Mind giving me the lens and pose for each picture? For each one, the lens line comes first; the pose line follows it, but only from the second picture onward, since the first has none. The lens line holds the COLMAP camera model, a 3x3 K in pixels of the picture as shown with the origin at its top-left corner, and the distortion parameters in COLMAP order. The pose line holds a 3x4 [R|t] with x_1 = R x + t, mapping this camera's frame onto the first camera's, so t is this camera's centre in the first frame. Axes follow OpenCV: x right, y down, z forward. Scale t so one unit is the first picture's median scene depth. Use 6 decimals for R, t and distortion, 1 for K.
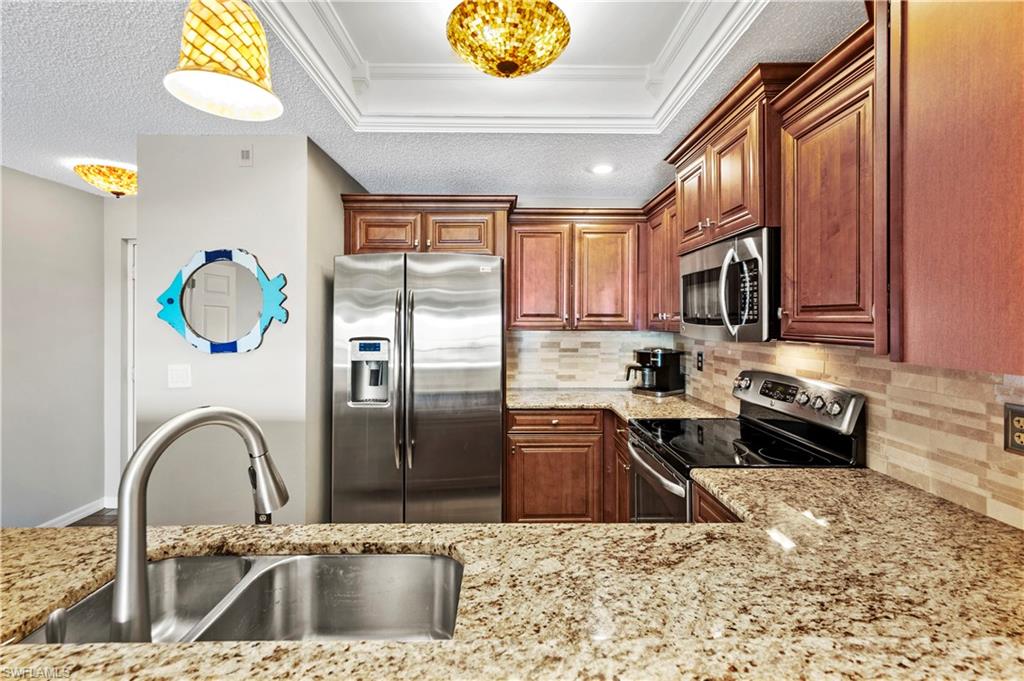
lens RADIAL K [[432.3, 0, 504.7], [0, 432.3, 319.3], [0, 0, 1]] dist [0.001200, 0.000294]
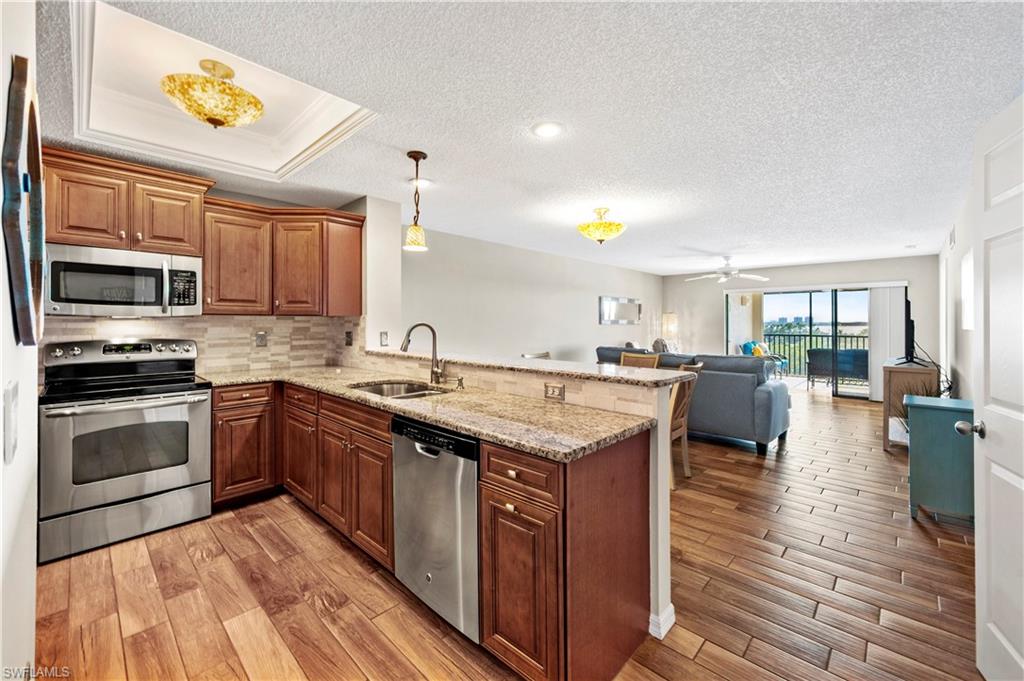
lens RADIAL K [[412.4, 0, 521.3], [0, 412.4, 321.1], [0, 0, 1]] dist [0.003724, -0.000339]
pose [[-0.733944, 0.002152, 0.679206, -1.815141], [-0.002816, 0.999977, -0.006211, 0.090543], [-0.679204, -0.006471, -0.733921, 1.435307]]
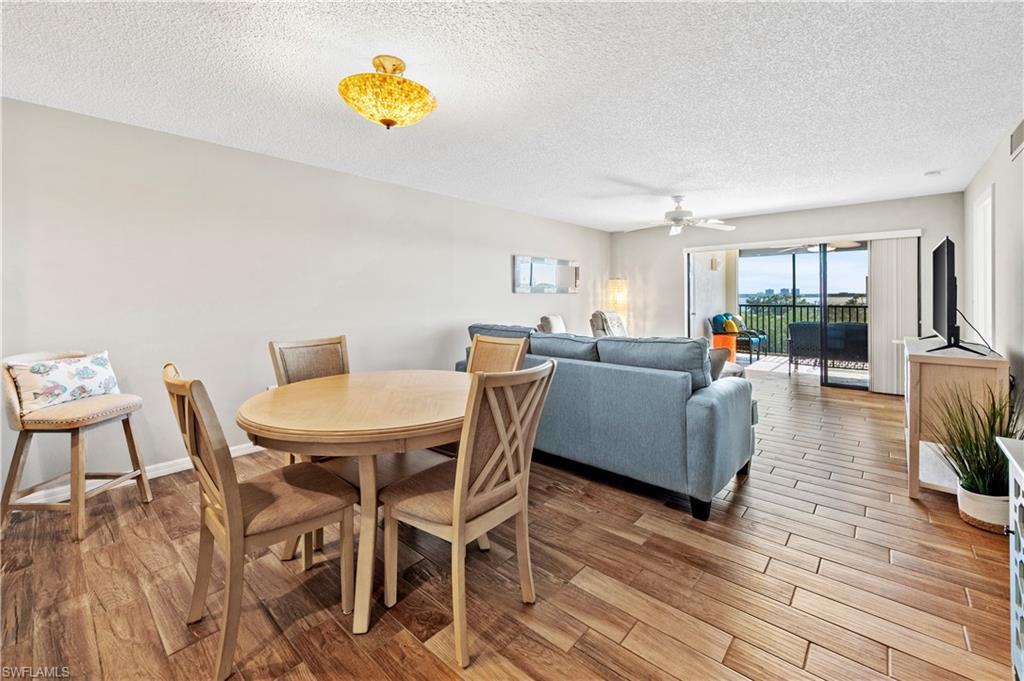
lens RADIAL K [[412.4, 0, 523.2], [0, 412.4, 298.1], [0, 0, 1]] dist [0.003724, -0.000339]
pose [[-0.750686, 0.003092, 0.660652, -1.638307], [0.004846, 0.999988, 0.000826, 0.141302], [-0.660641, 0.003821, -0.750692, -0.119629]]
